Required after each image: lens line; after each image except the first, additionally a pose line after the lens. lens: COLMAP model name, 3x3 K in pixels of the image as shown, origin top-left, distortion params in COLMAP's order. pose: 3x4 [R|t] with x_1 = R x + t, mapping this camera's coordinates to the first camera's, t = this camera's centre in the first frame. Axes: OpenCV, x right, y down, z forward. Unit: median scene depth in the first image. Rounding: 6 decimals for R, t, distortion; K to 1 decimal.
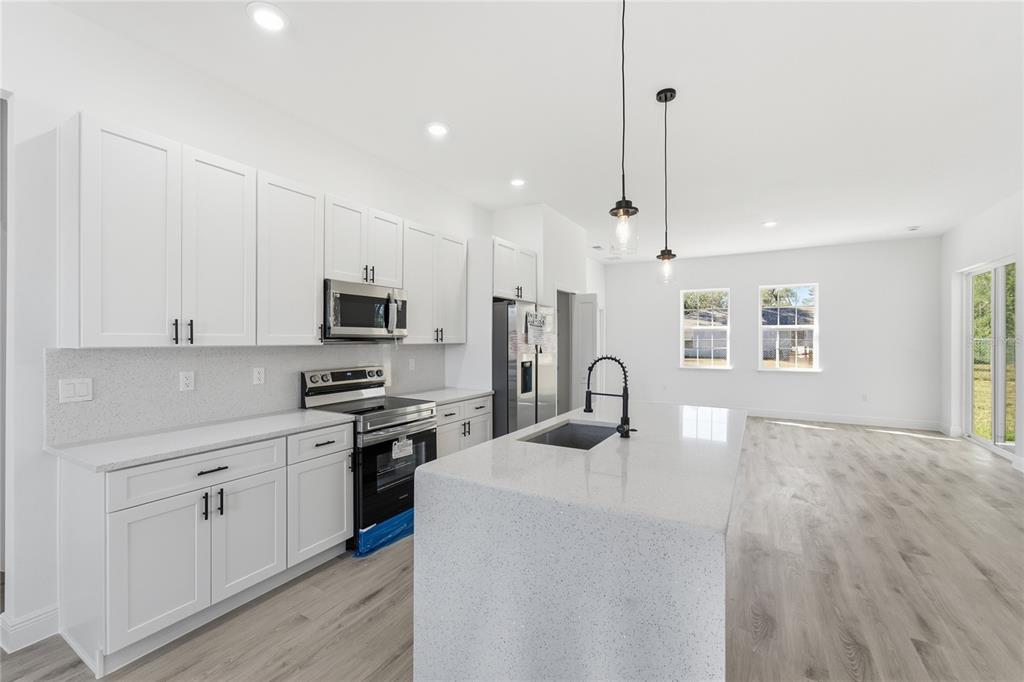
lens RADIAL K [[423.4, 0, 505.1], [0, 423.4, 342.6], [0, 0, 1]] dist [-0.006709, 0.001348]
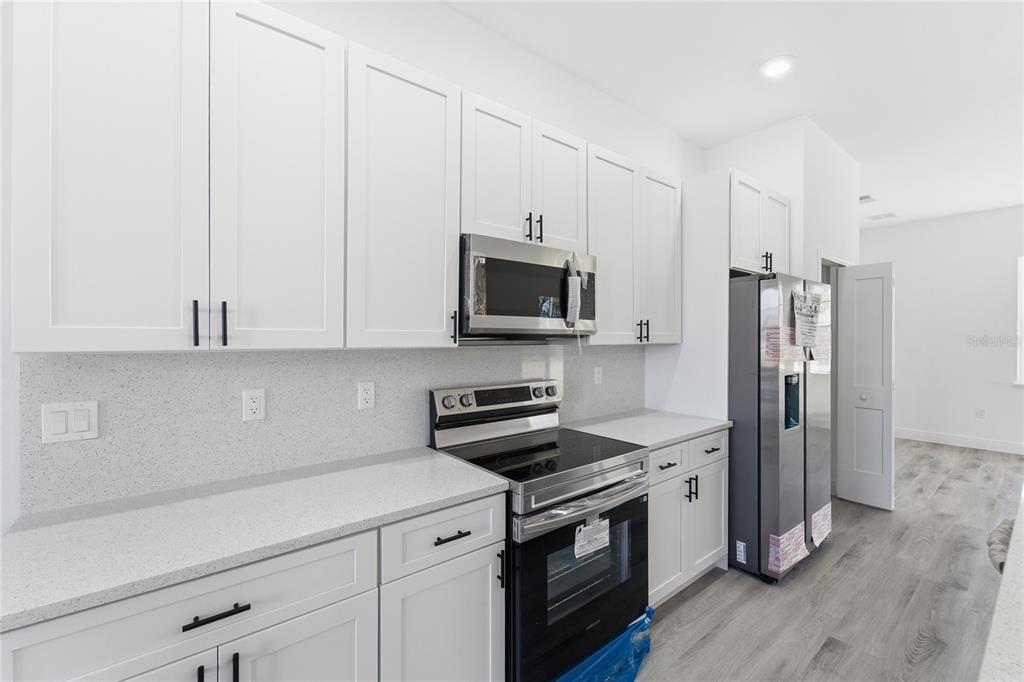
lens RADIAL K [[423.4, 0, 510.0], [0, 423.4, 335.9], [0, 0, 1]] dist [-0.006709, 0.001348]
pose [[0.931715, -0.003215, -0.363177, -0.142928], [-0.001347, 0.999923, -0.012306, -0.002575], [0.363189, 0.011955, 0.931639, 0.450244]]
